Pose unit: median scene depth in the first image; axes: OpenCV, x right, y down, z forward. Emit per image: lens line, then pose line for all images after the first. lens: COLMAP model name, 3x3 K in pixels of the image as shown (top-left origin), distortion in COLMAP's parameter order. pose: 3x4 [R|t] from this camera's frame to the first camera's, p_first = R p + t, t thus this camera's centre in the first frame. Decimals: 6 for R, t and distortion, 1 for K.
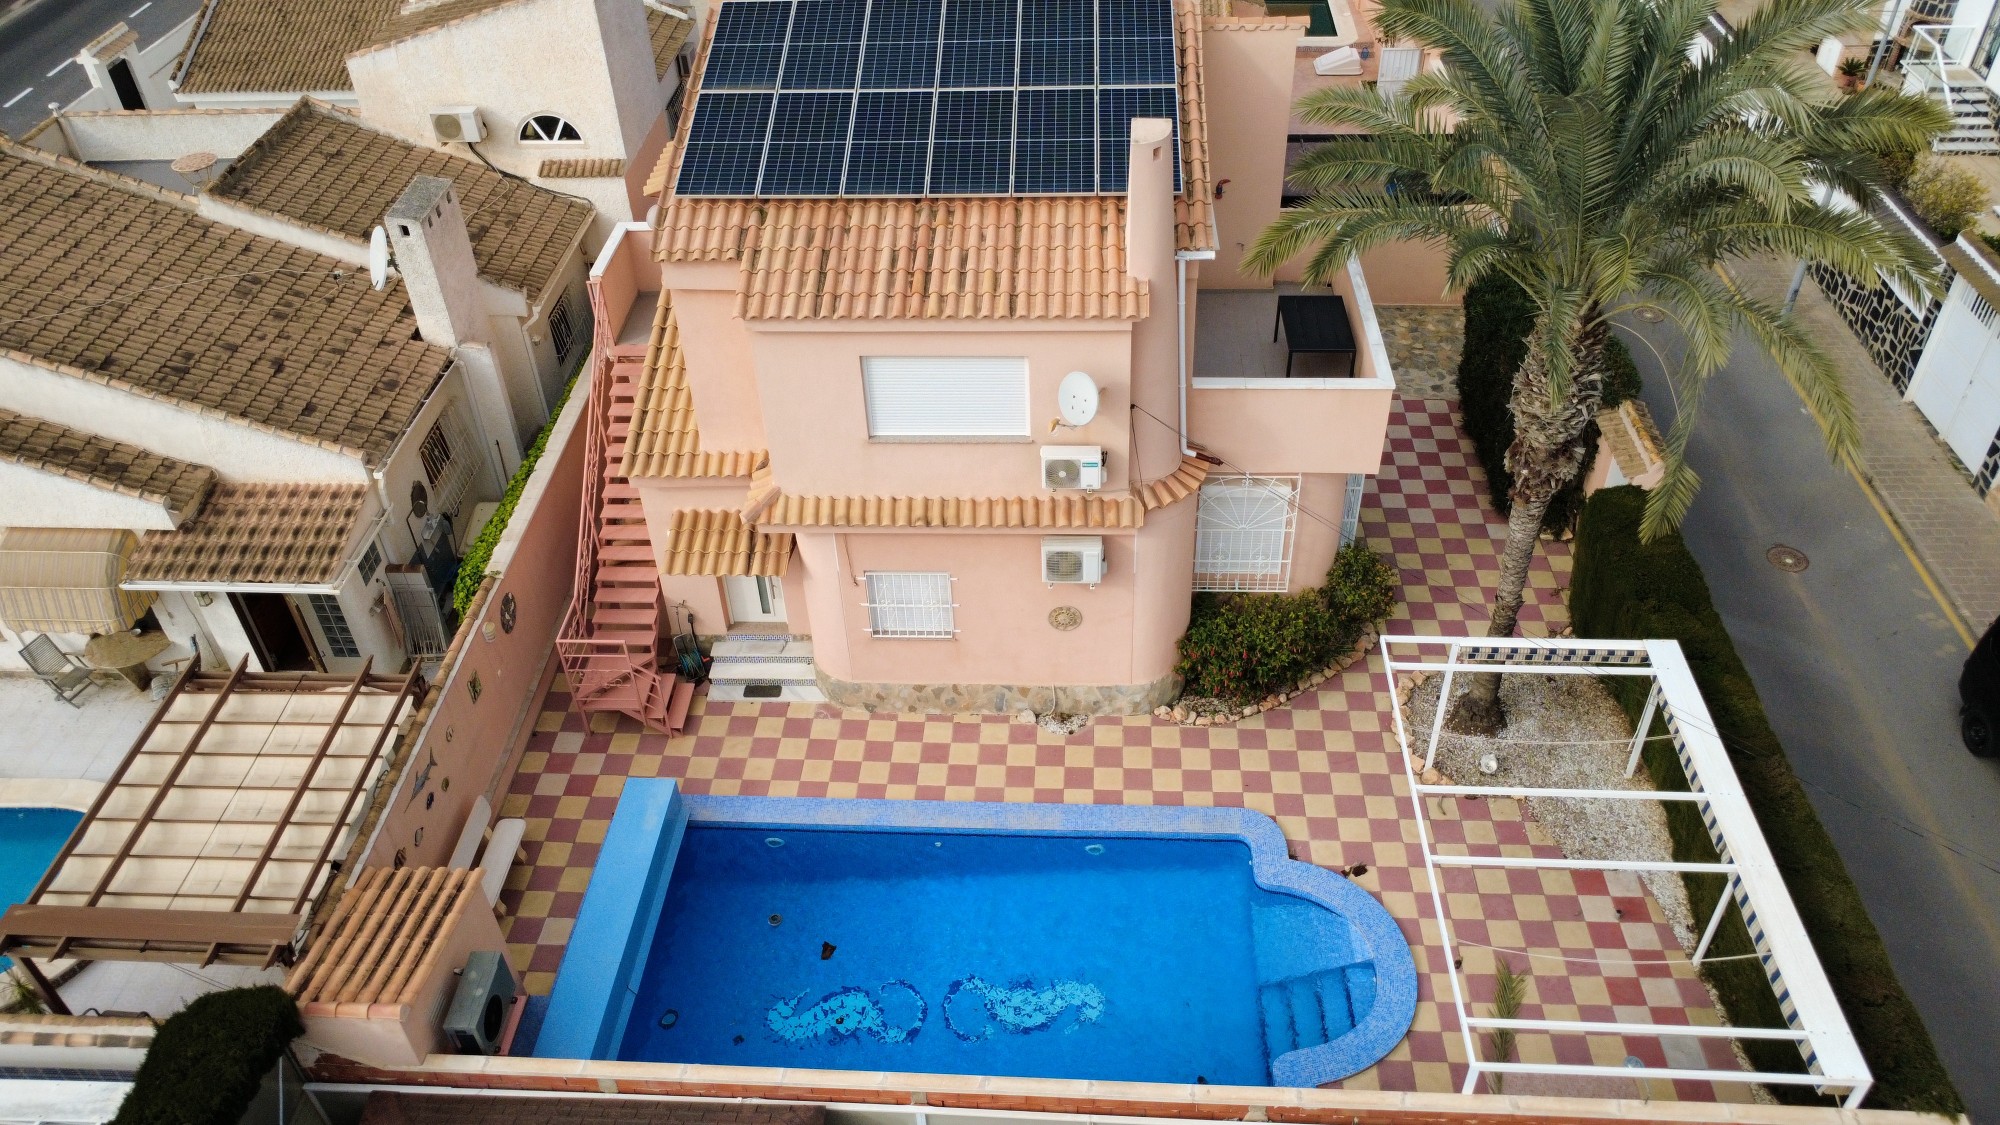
lens RADIAL K [[1460.6, 0, 1000.0], [0, 1460.6, 562.5], [0, 0, 1]] dist [0.000142, -0.004789]
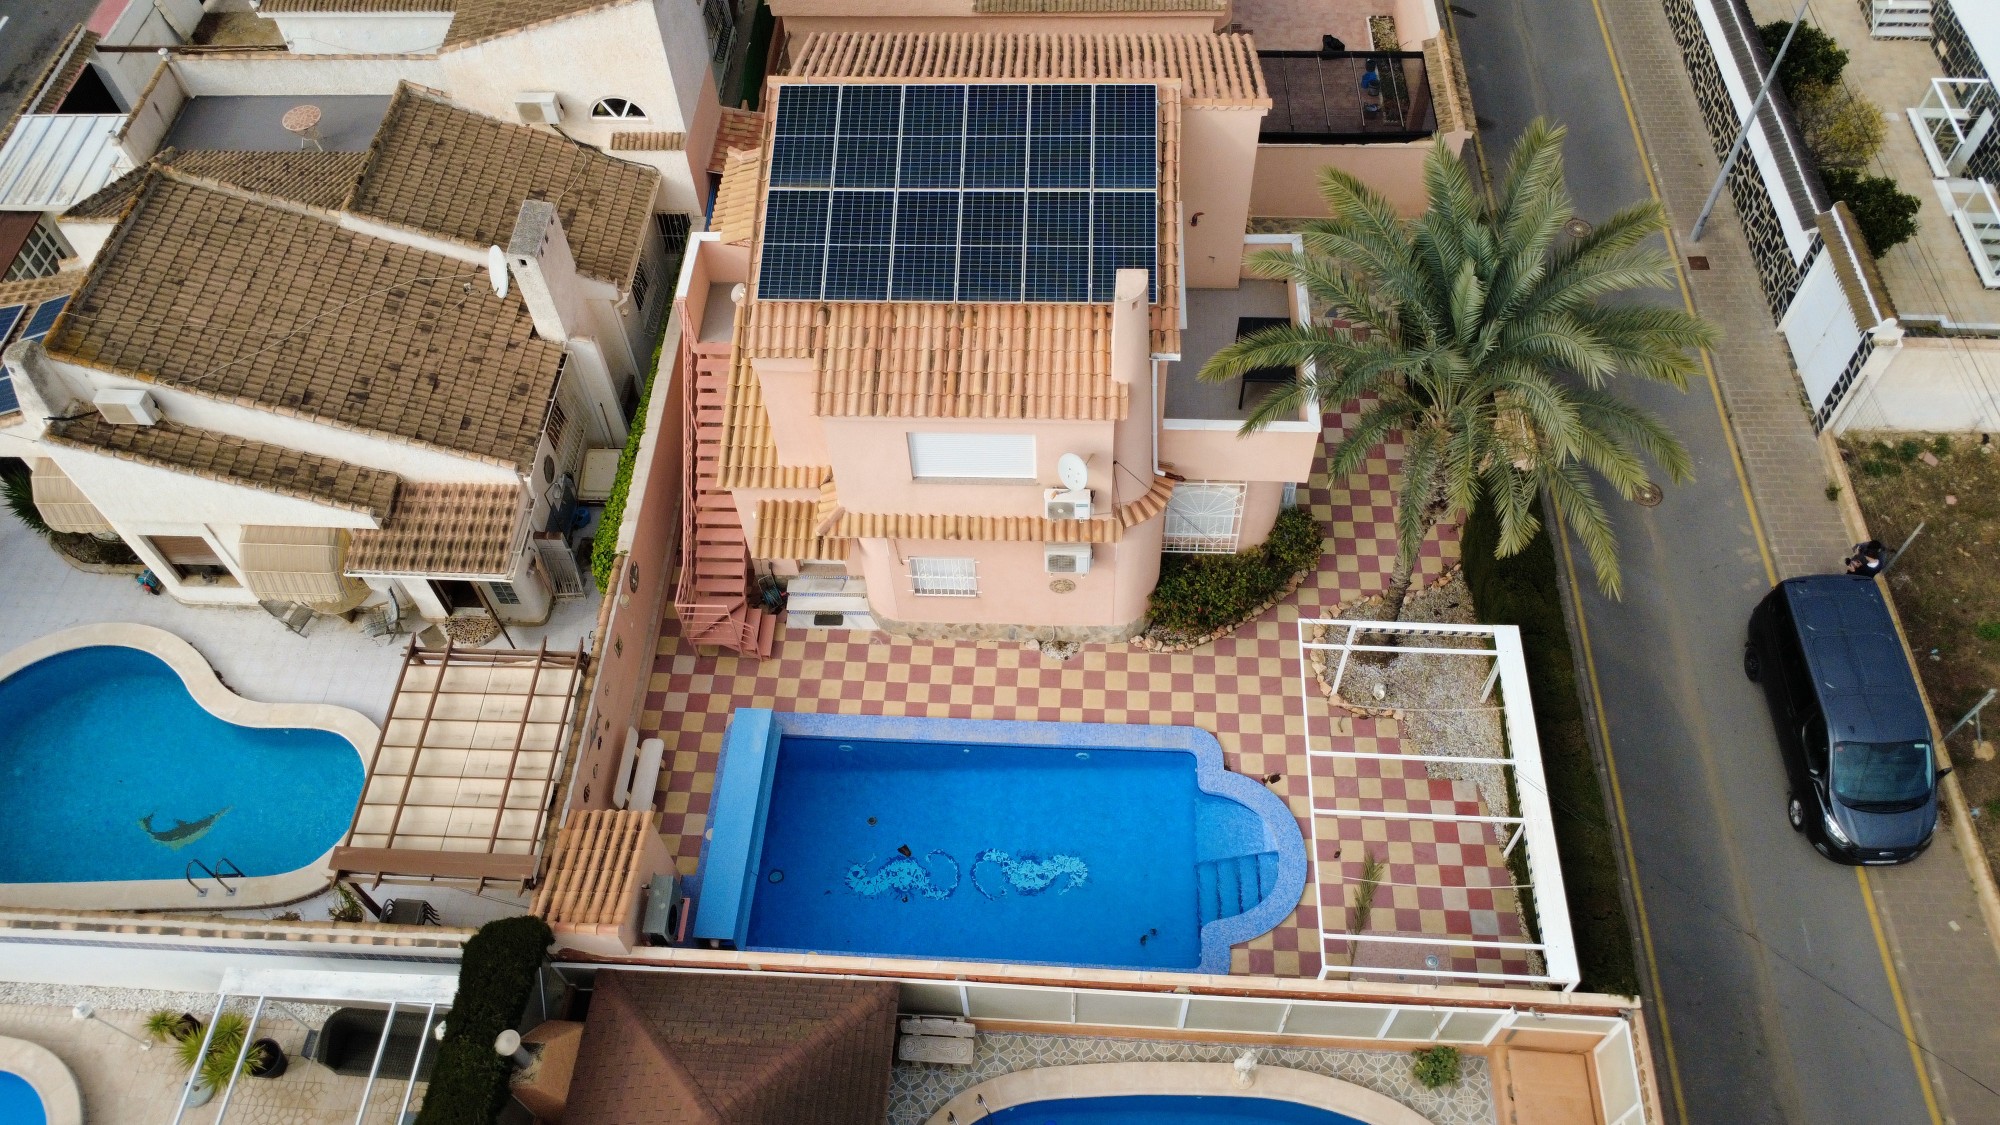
lens RADIAL K [[1460.6, 0, 1000.0], [0, 1460.6, 562.5], [0, 0, 1]] dist [0.000142, -0.004789]
pose [[0.999996, -0.000977, -0.002675, -0.007826], [0.001650, 0.964355, 0.264605, -0.332206], [0.002321, -0.264609, 0.964353, -0.257568]]
